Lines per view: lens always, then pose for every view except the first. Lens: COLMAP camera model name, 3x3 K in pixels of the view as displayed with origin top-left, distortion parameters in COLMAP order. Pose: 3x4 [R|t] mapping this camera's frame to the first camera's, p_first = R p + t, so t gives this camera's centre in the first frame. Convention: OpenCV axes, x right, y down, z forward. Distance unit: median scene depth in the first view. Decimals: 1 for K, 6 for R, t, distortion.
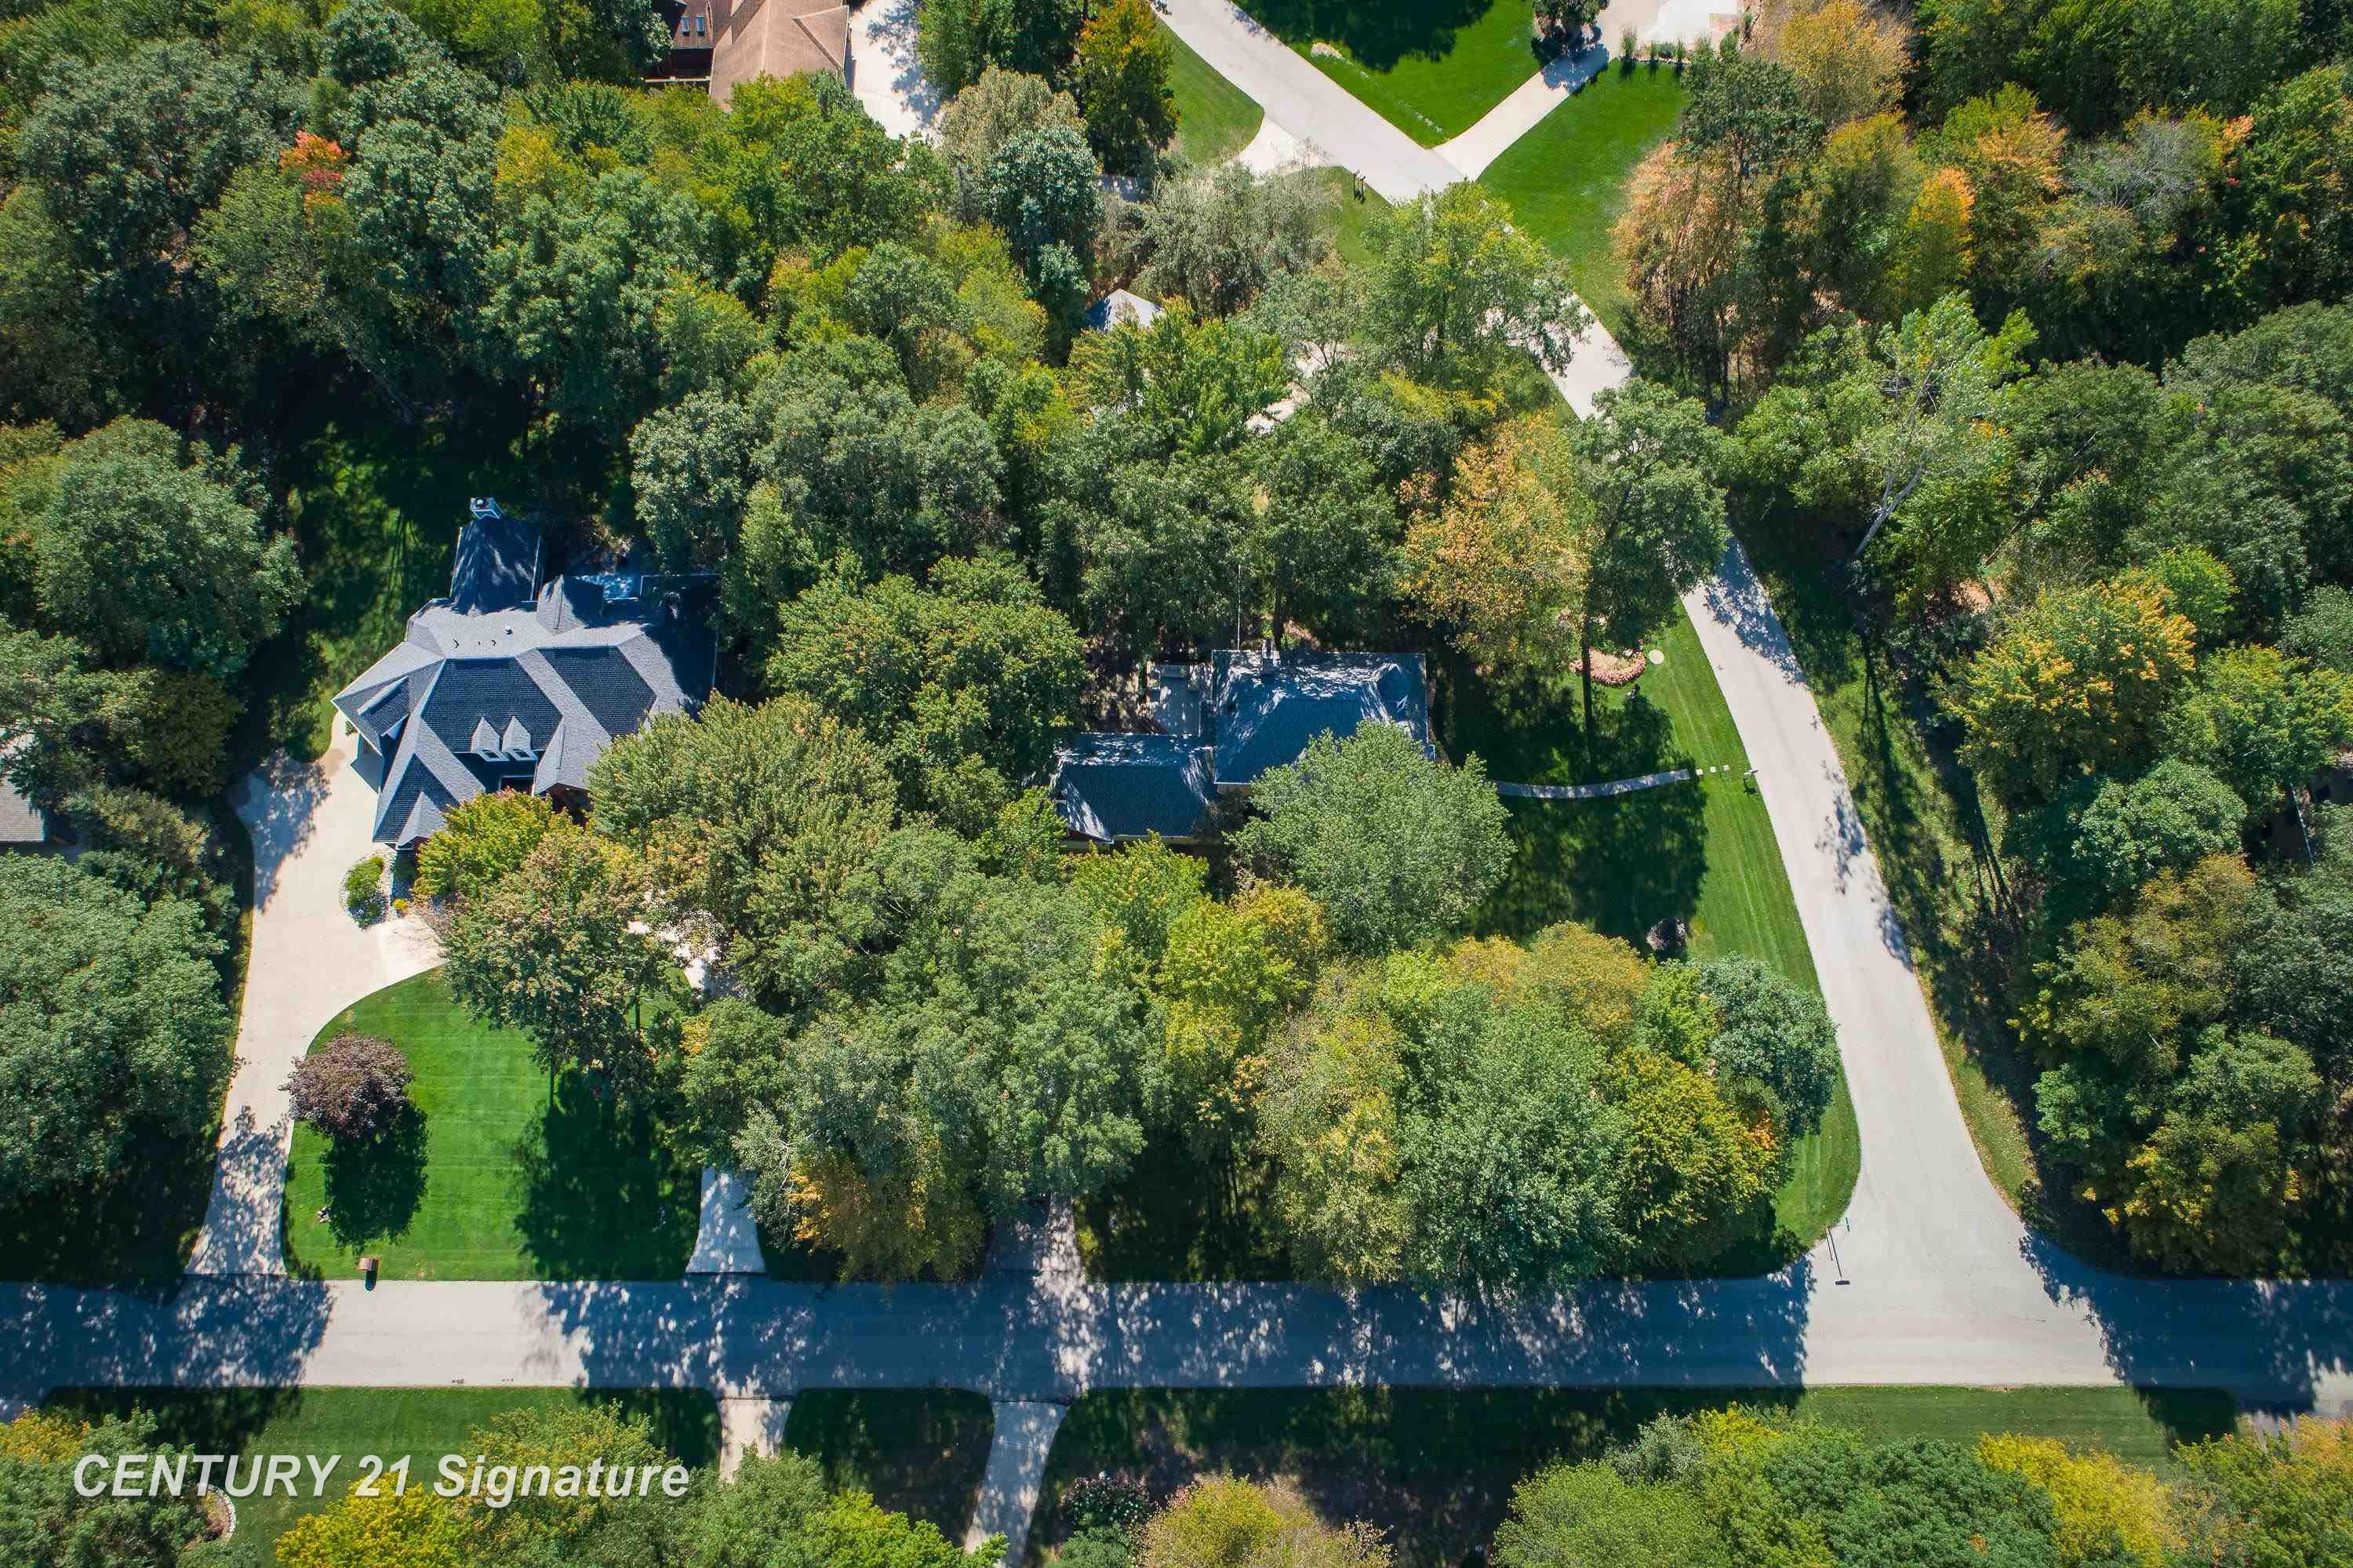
lens RADIAL K [[1574.8, 0, 1170.2], [0, 1574.8, 788.0], [0, 0, 1]] dist [0.000766, 0.008349]
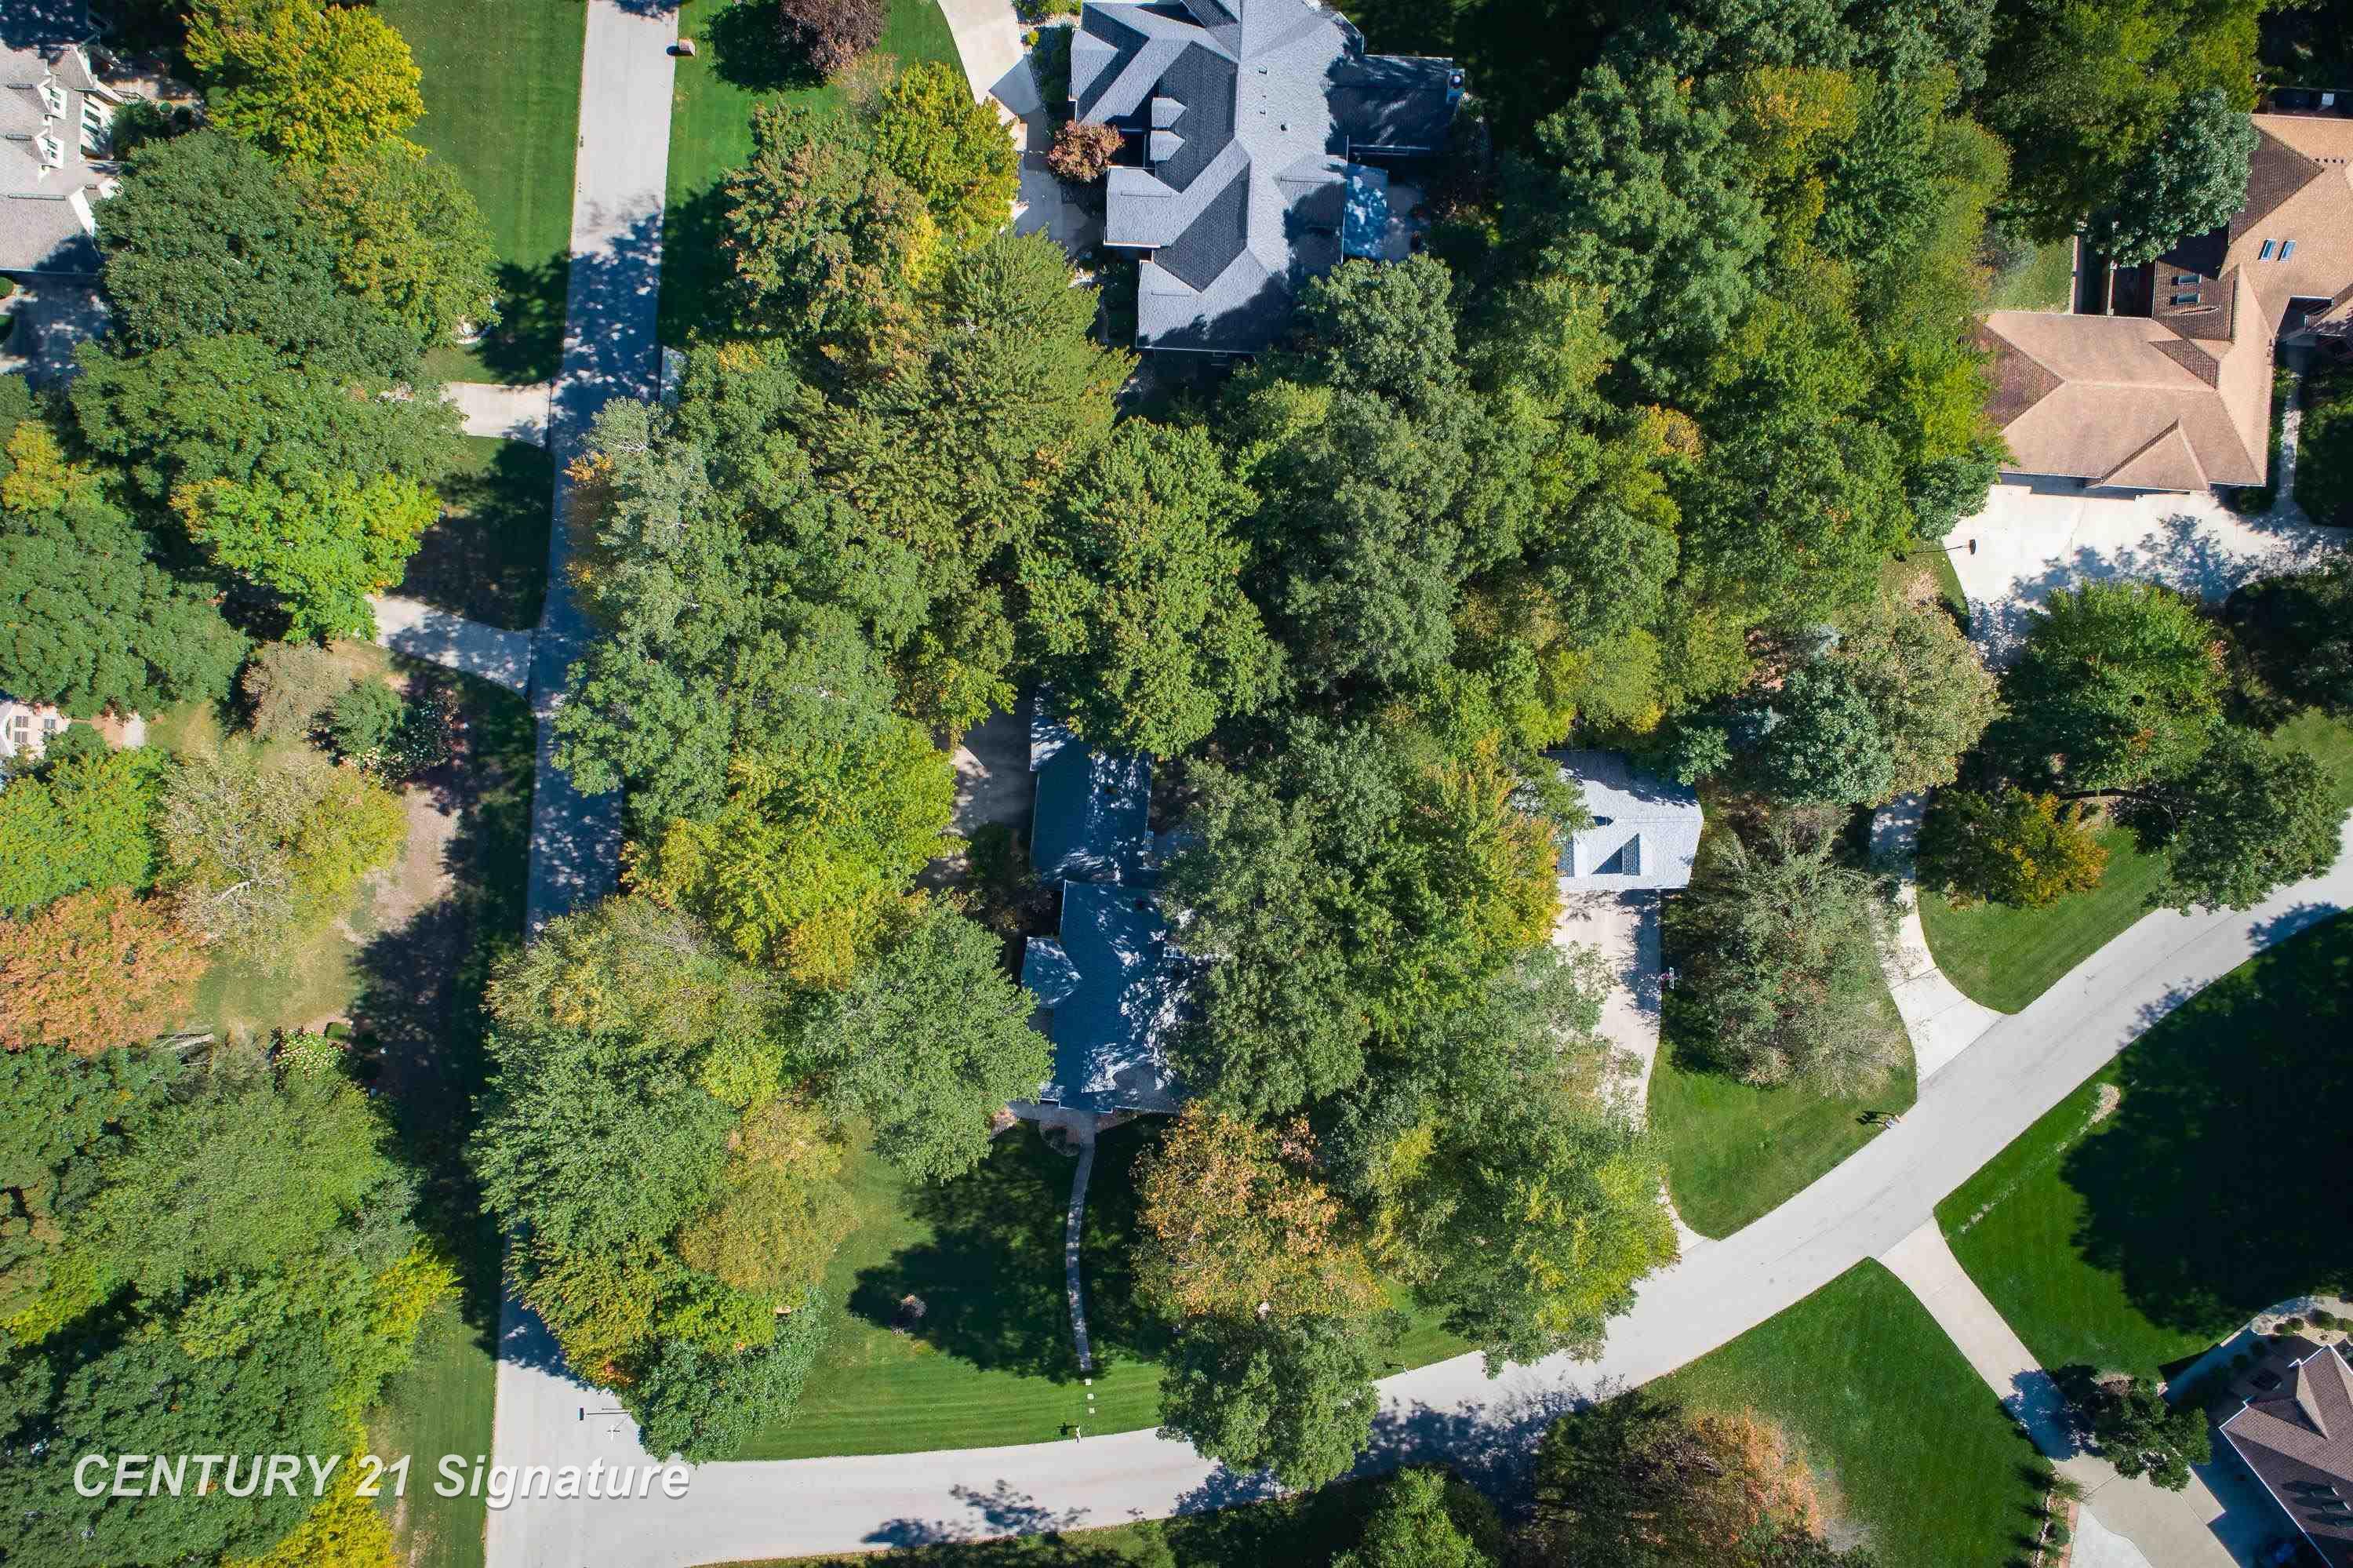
lens RADIAL K [[1574.8, 0, 1177.0], [0, 1574.8, 786.6], [0, 0, 1]] dist [0.000766, 0.008349]
pose [[-0.070055, 0.997340, 0.020133, -0.055509], [-0.925732, -0.072517, 0.371163, -0.434829], [0.371636, 0.007364, 0.928349, 0.138758]]
